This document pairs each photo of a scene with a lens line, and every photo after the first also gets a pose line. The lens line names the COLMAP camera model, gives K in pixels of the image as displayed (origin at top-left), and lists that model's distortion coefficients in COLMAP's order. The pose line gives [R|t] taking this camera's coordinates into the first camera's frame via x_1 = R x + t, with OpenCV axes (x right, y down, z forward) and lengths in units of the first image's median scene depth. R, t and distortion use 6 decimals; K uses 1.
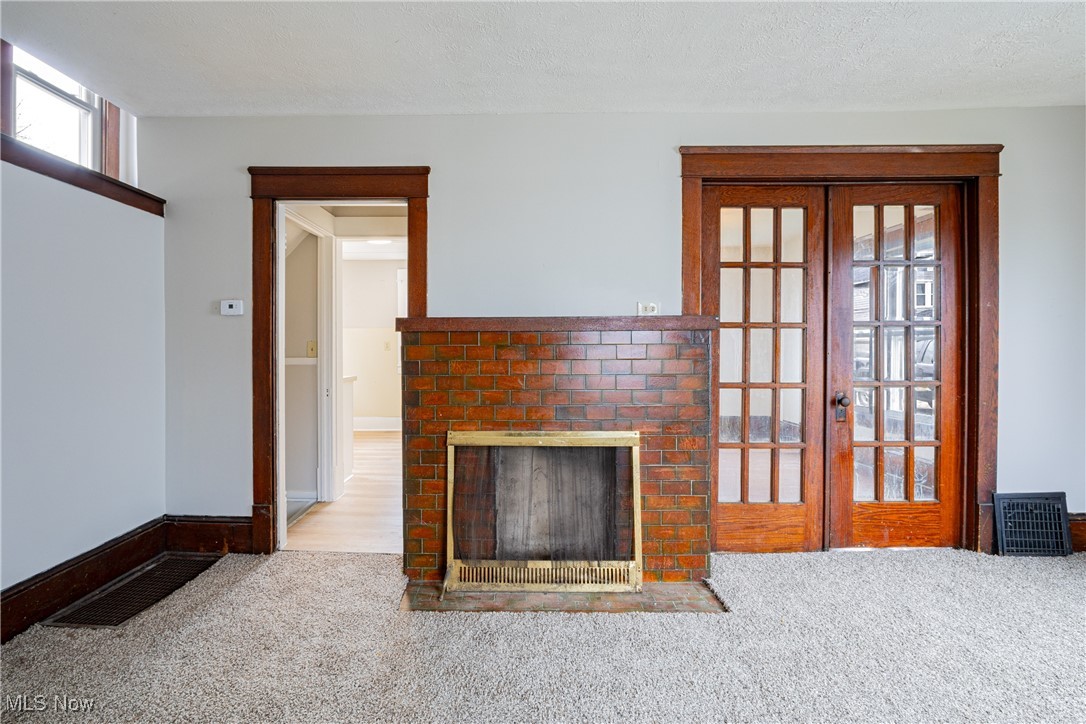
lens RADIAL K [[507.8, 0, 516.7], [0, 507.8, 351.5], [0, 0, 1]] dist [-0.011510, 0.000011]
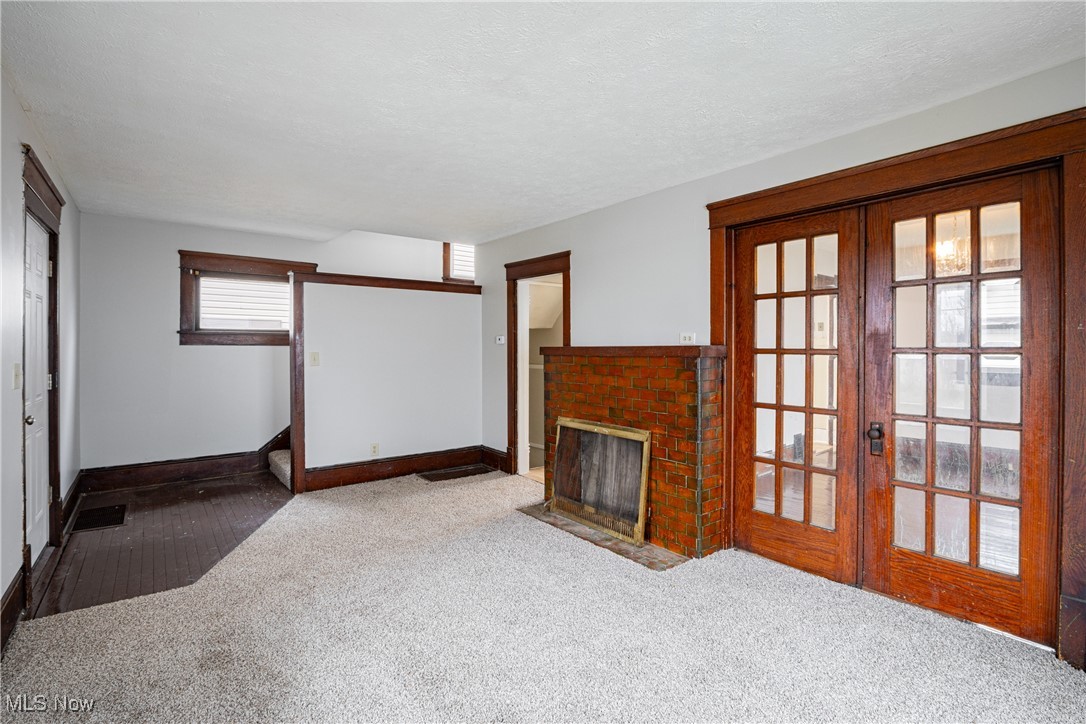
lens RADIAL K [[476.9, 0, 546.0], [0, 476.9, 350.2], [0, 0, 1]] dist [-0.001057, -0.000031]
pose [[0.658356, 0.005485, -0.752686, 0.905988], [-0.005333, 0.999982, 0.002622, -0.055084], [0.752687, 0.002288, 0.658374, -0.042304]]
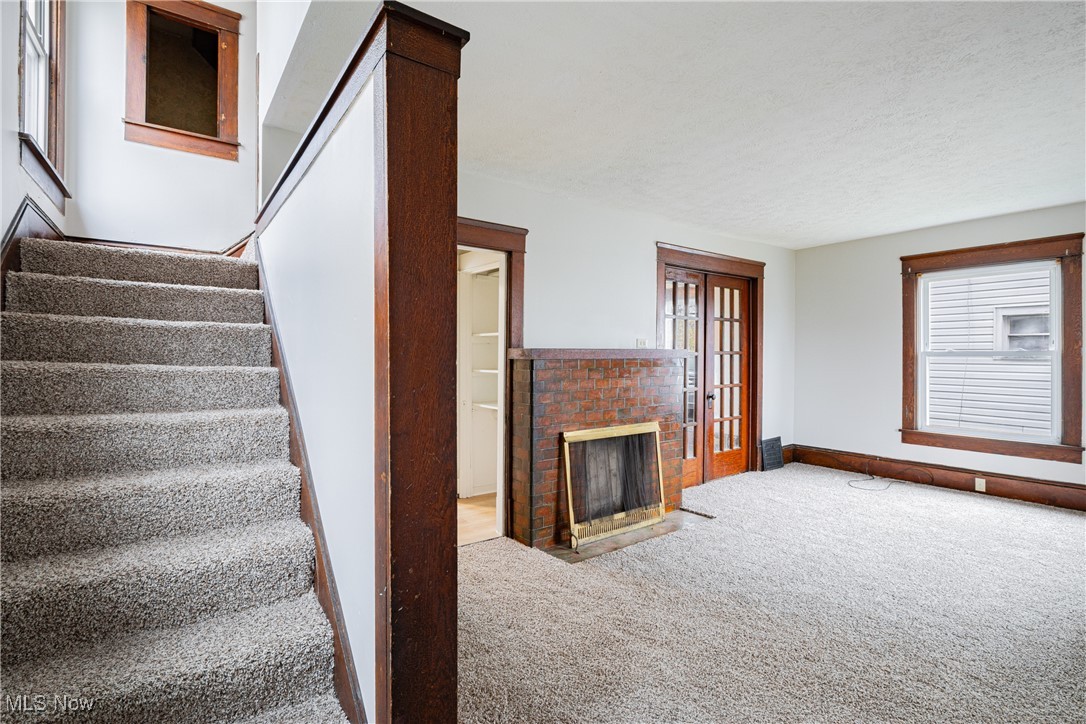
lens RADIAL K [[507.8, 0, 516.7], [0, 507.8, 351.5], [0, 0, 1]] dist [-0.011510, 0.000011]
pose [[0.804384, 0.005302, 0.594086, -0.951811], [-0.001443, 0.999975, -0.006971, -0.046174], [-0.594108, 0.004750, 0.804371, -0.020449]]
